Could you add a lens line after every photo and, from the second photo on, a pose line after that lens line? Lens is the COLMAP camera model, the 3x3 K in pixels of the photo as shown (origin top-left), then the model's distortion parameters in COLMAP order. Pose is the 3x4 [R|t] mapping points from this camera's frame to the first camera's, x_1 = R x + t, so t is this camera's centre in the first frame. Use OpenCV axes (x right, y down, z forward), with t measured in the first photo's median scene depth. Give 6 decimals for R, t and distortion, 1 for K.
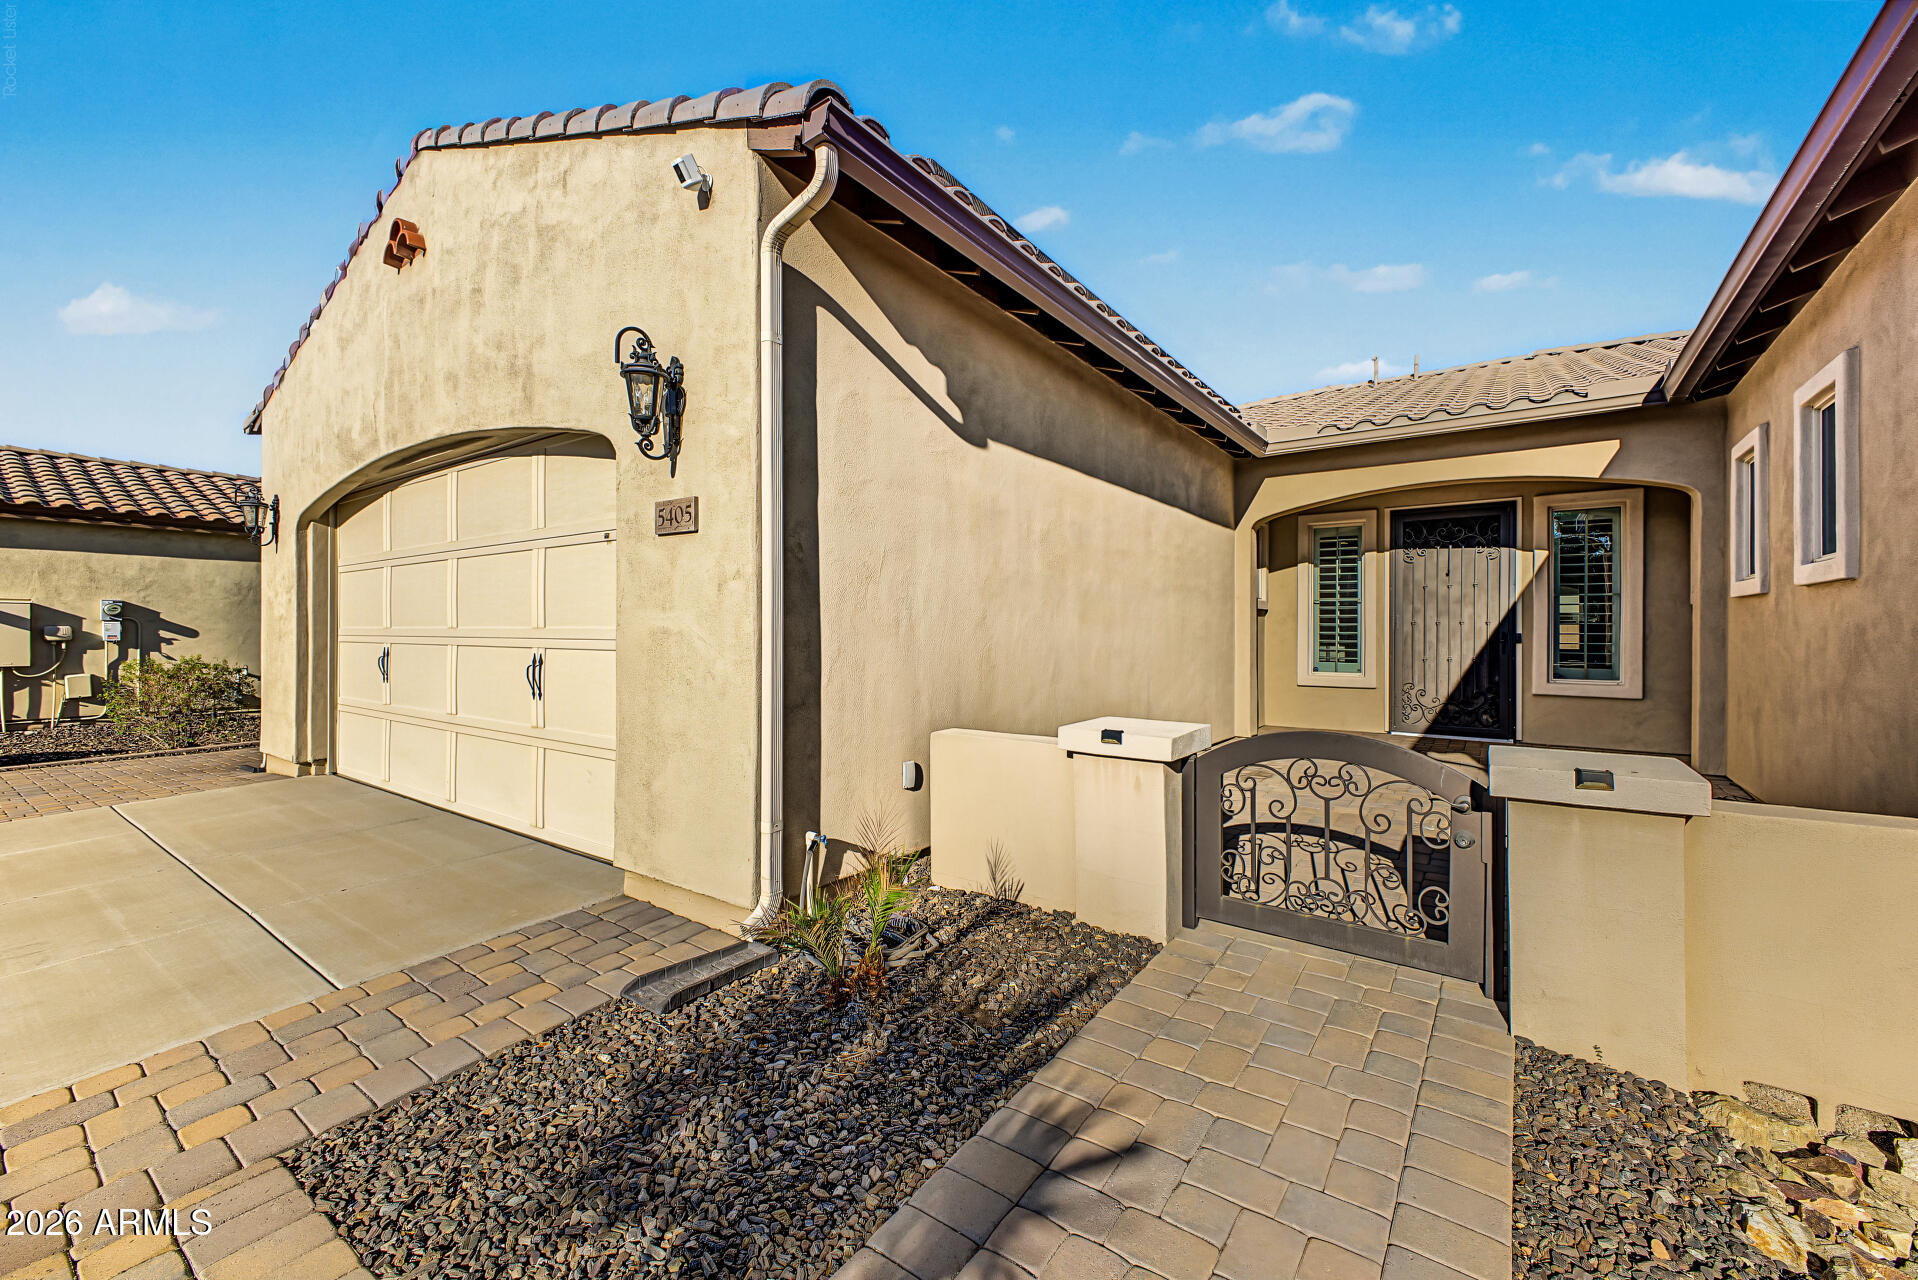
lens RADIAL K [[758.6, 0, 966.5], [0, 758.6, 637.7], [0, 0, 1]] dist [0.011127, -0.001799]
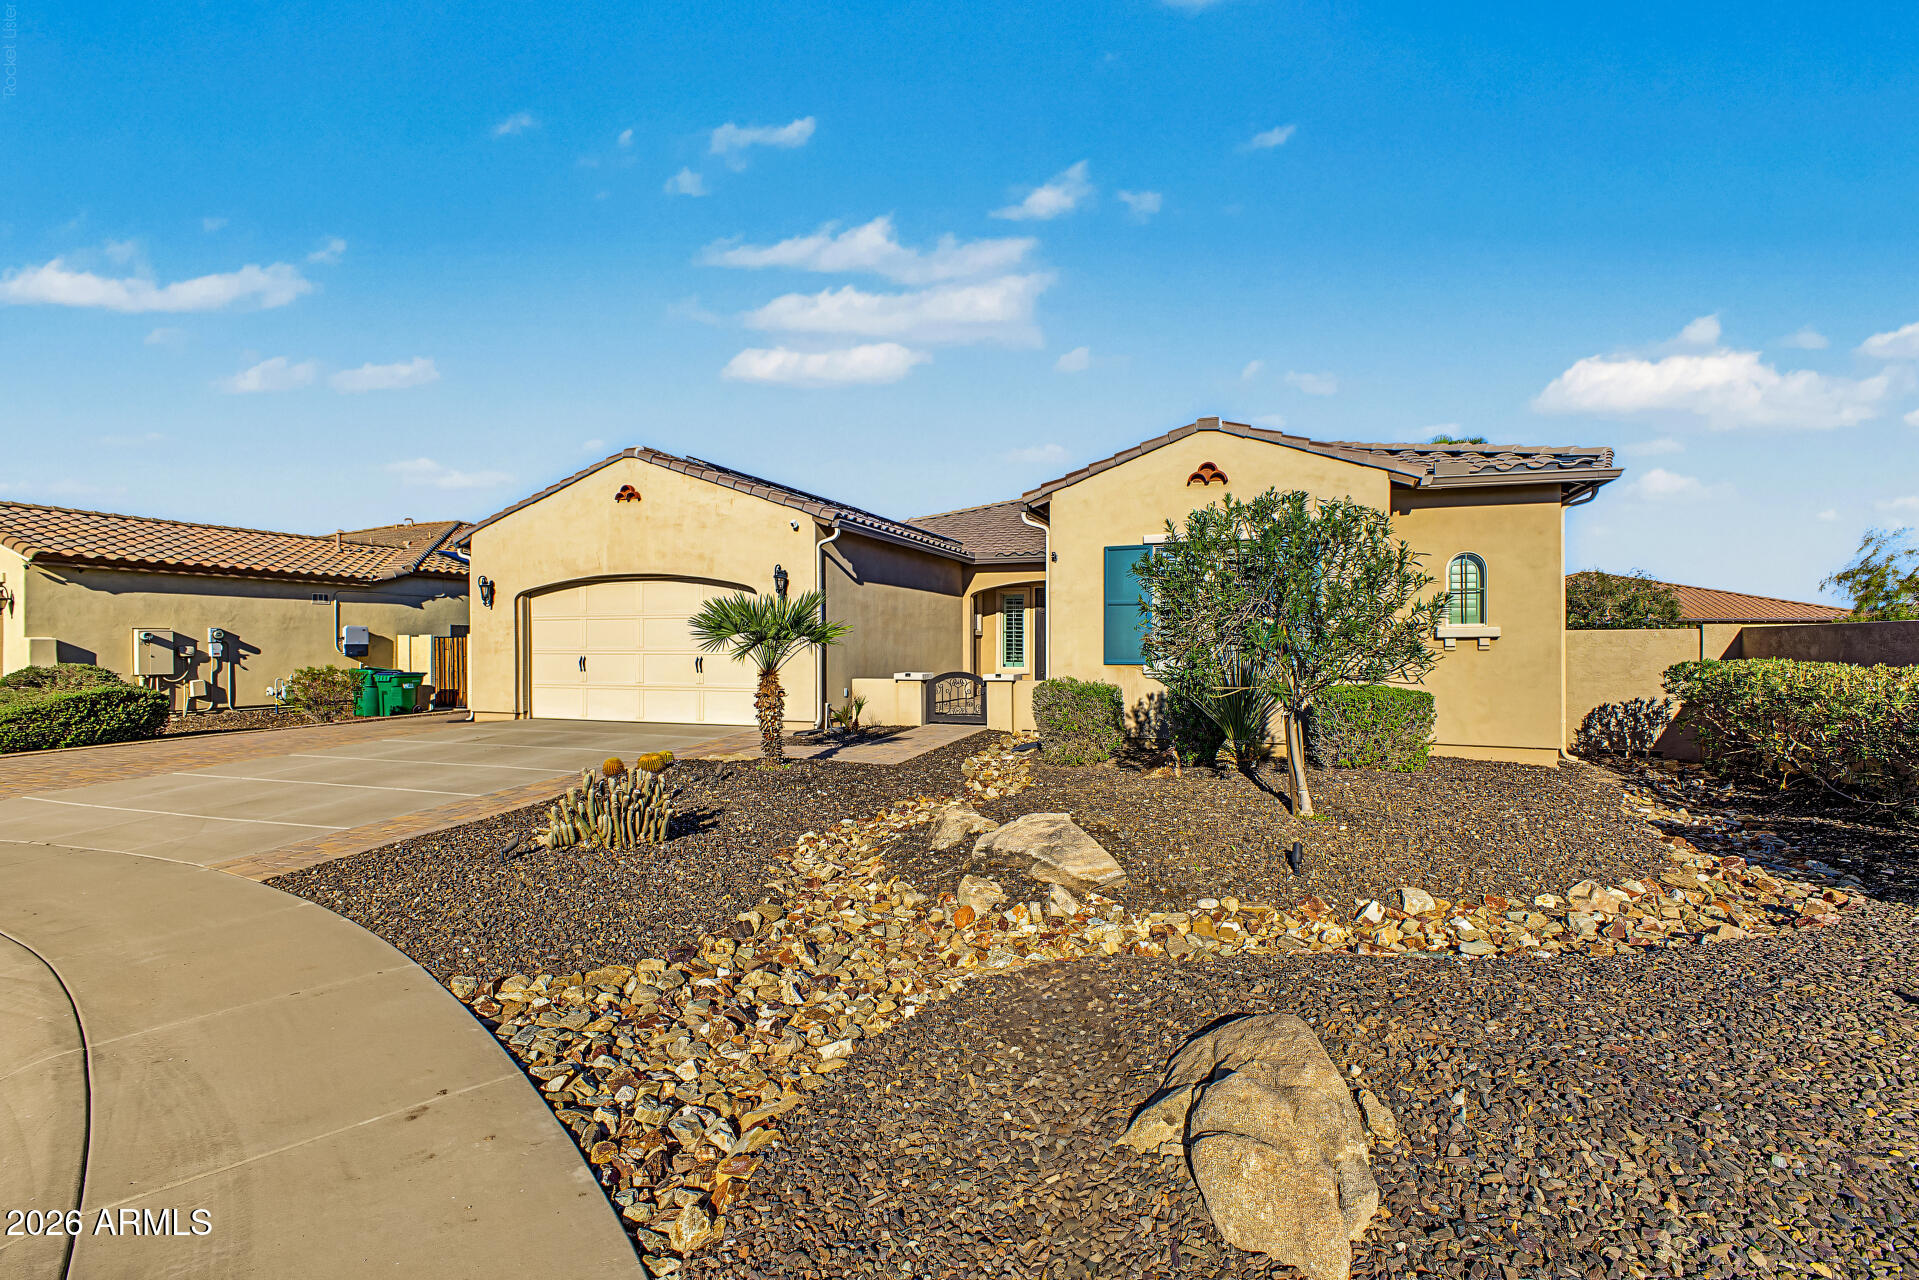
lens RADIAL K [[866.2, 0, 962.0], [0, 866.2, 641.6], [0, 0, 1]] dist [0.005258, 0.001030]
pose [[0.965546, -0.004356, 0.260197, -0.267701], [0.007127, 0.999927, -0.009707, 0.001979], [-0.260135, 0.011227, 0.965507, -1.293876]]
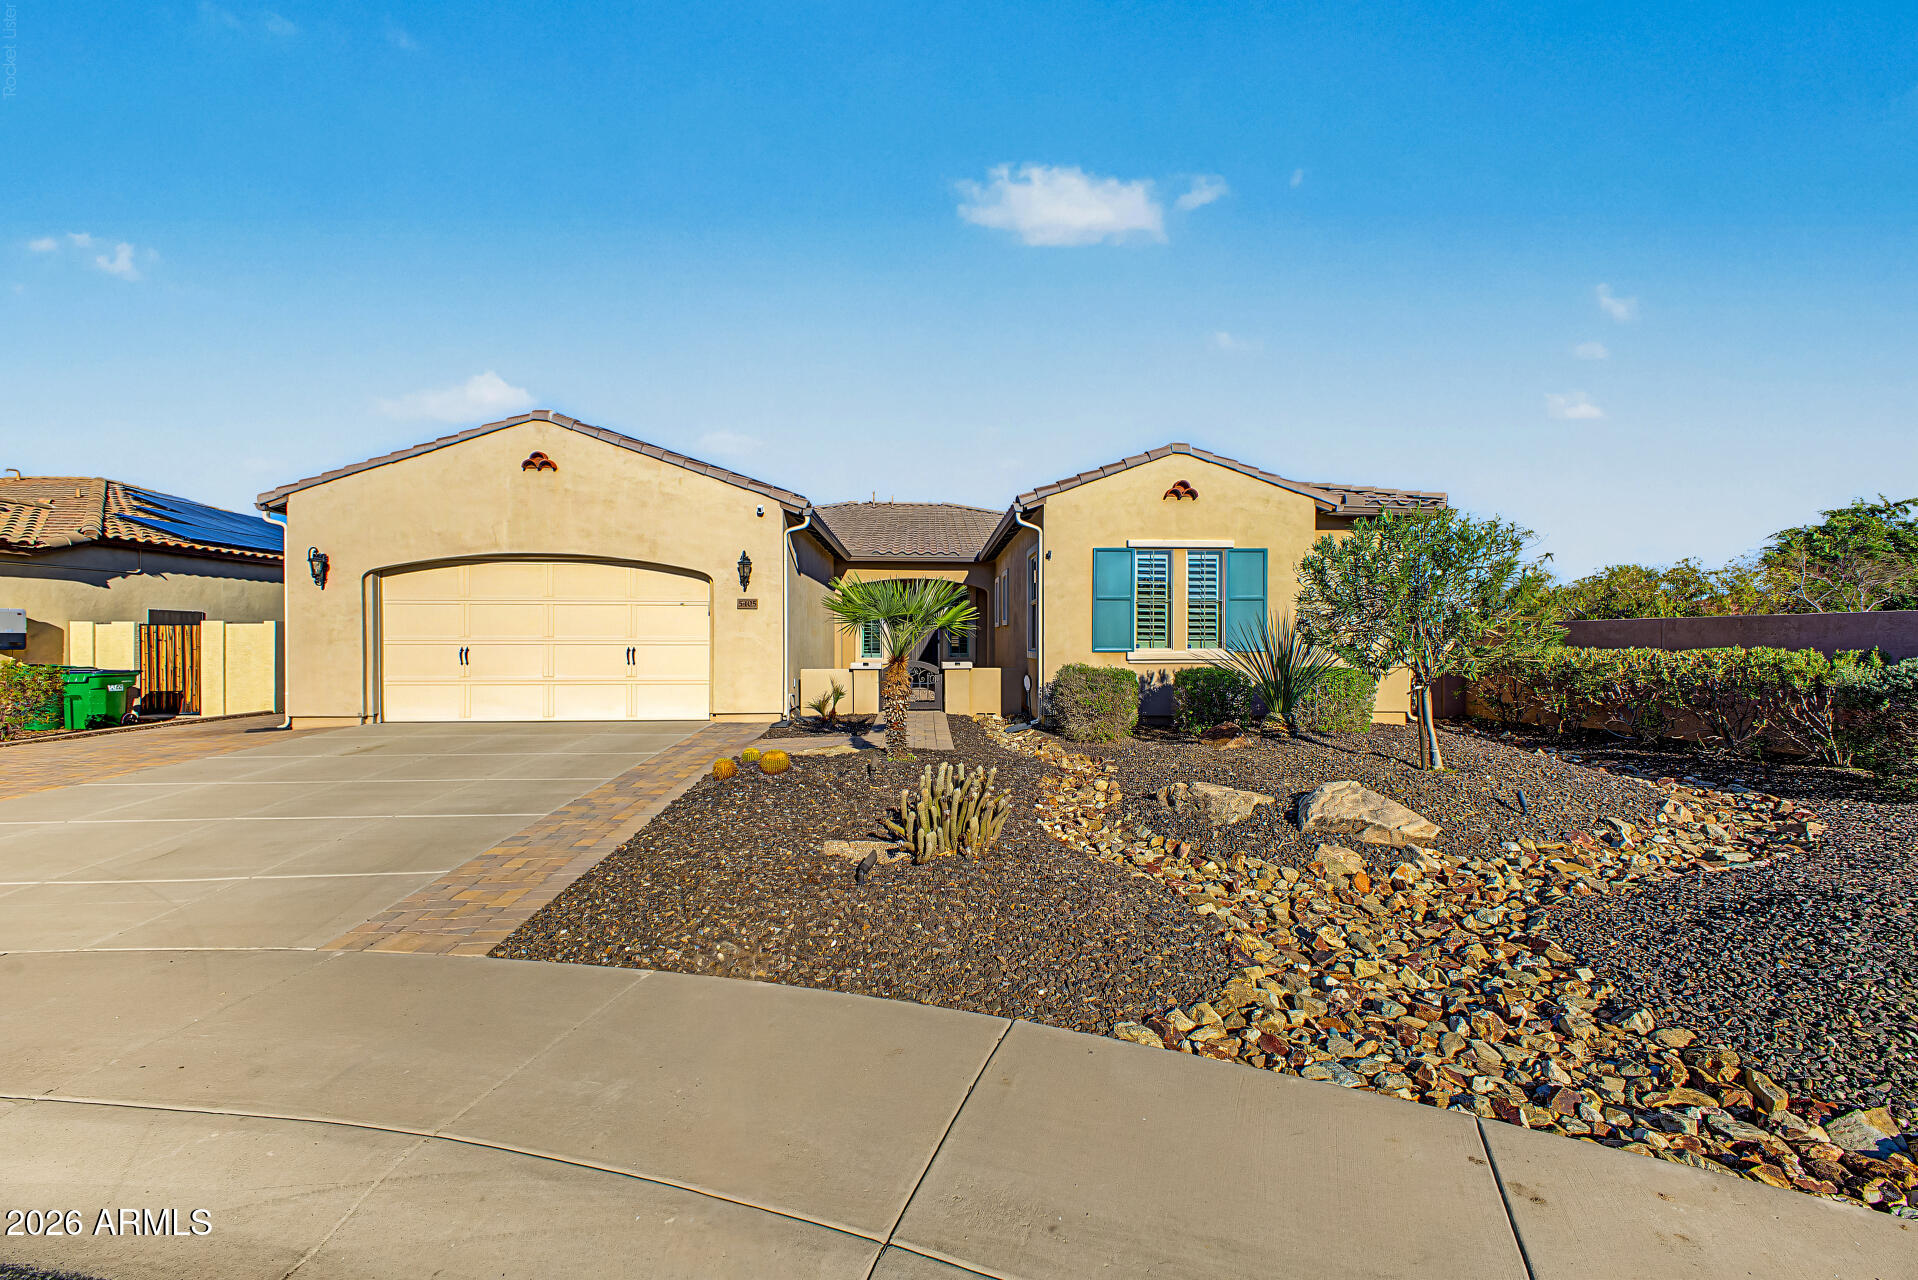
lens RADIAL K [[758.6, 0, 956.7], [0, 758.6, 642.7], [0, 0, 1]] dist [0.011127, -0.001799]
pose [[0.784165, -0.005392, 0.620529, -0.737778], [0.007662, 0.999970, -0.000994, 0.010015], [-0.620505, 0.005533, 0.784183, -0.938378]]
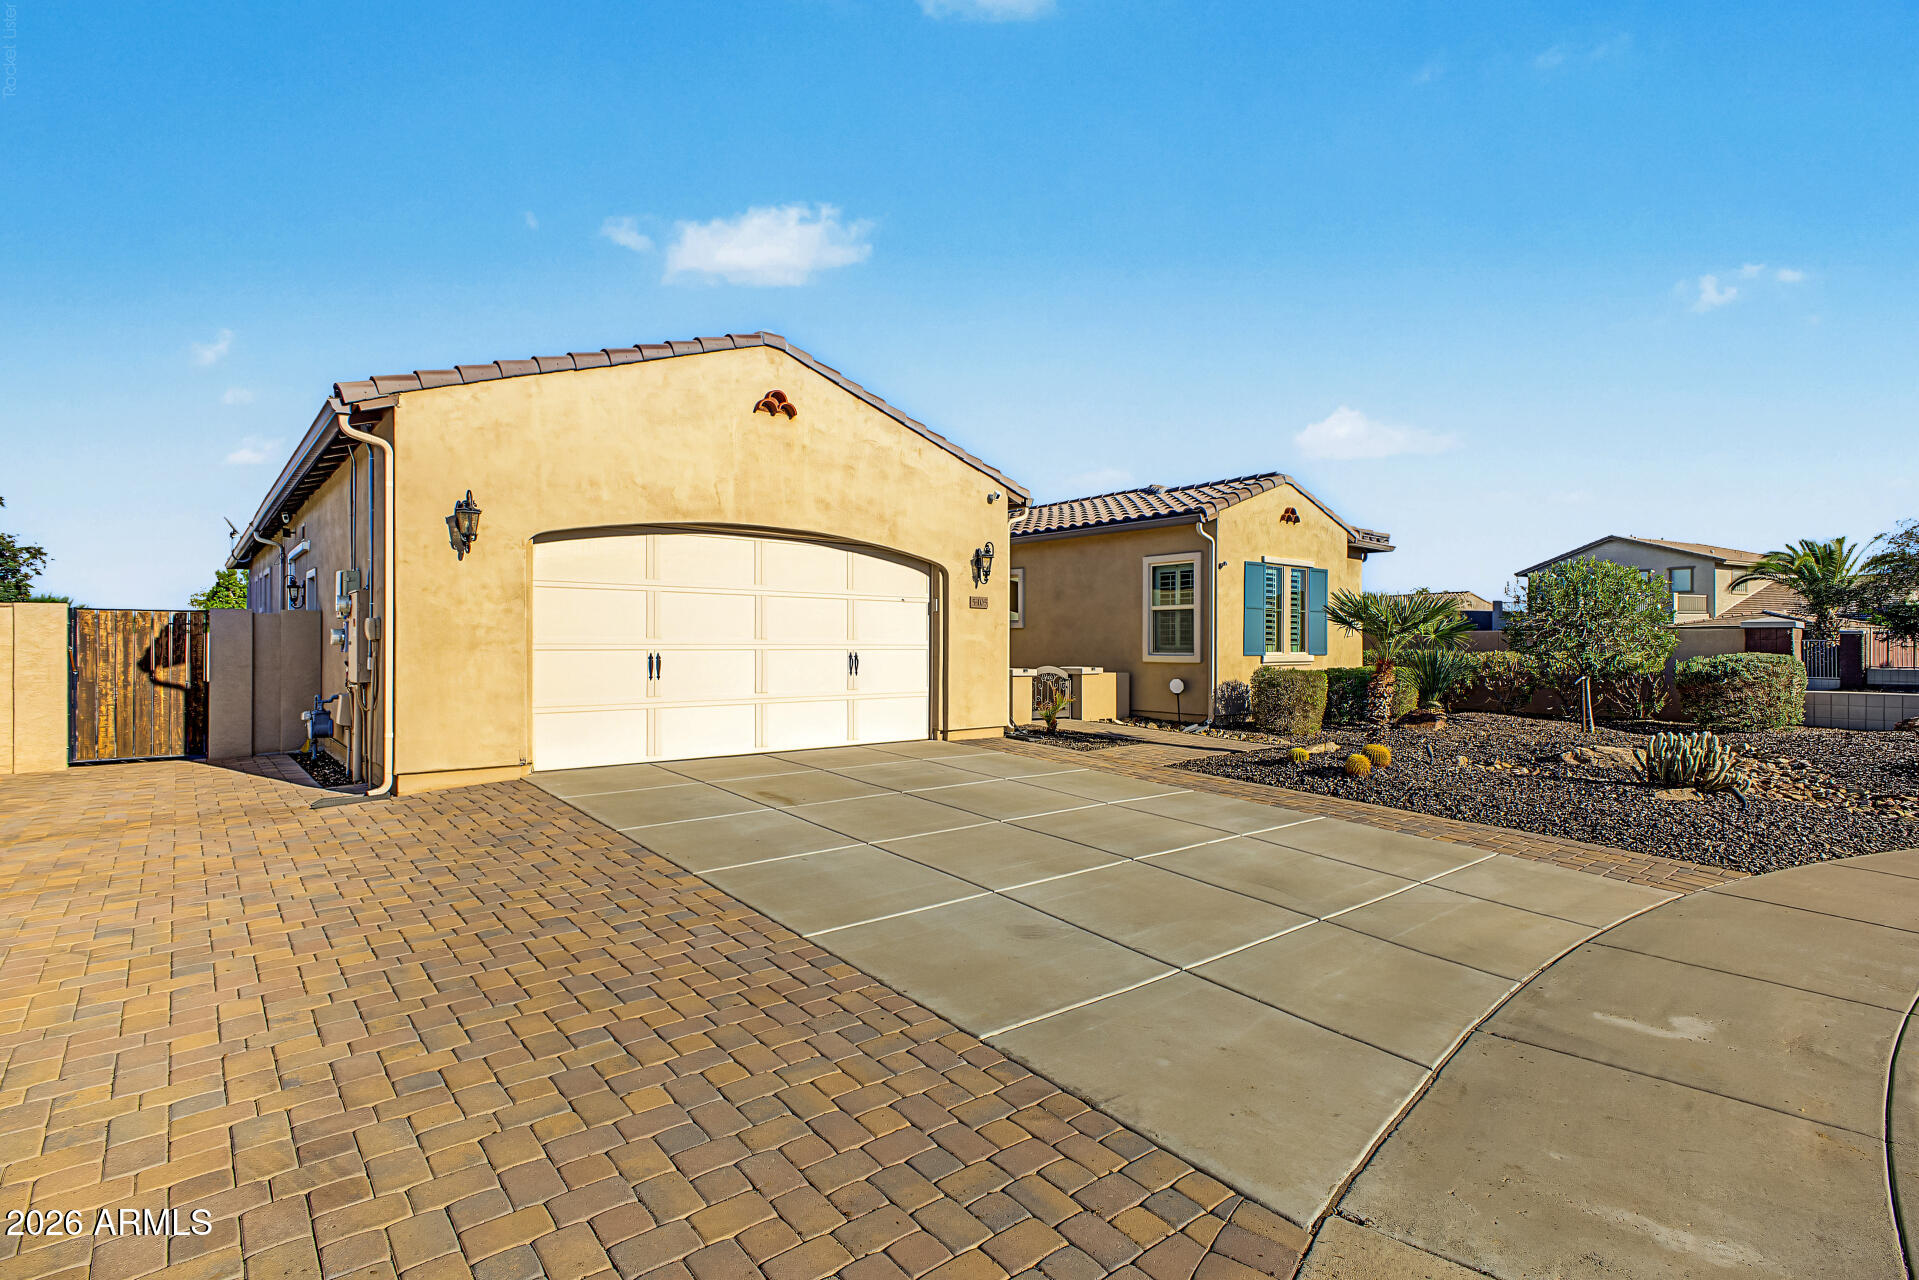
lens RADIAL K [[930.1, 0, 968.9], [0, 930.1, 640.8], [0, 0, 1]] dist [0.040189, -0.000415]
pose [[0.247868, 0.000556, 0.968794, -1.640412], [0.005006, 0.999986, -0.001855, -0.002327], [-0.968781, 0.005310, 0.247862, 0.063066]]
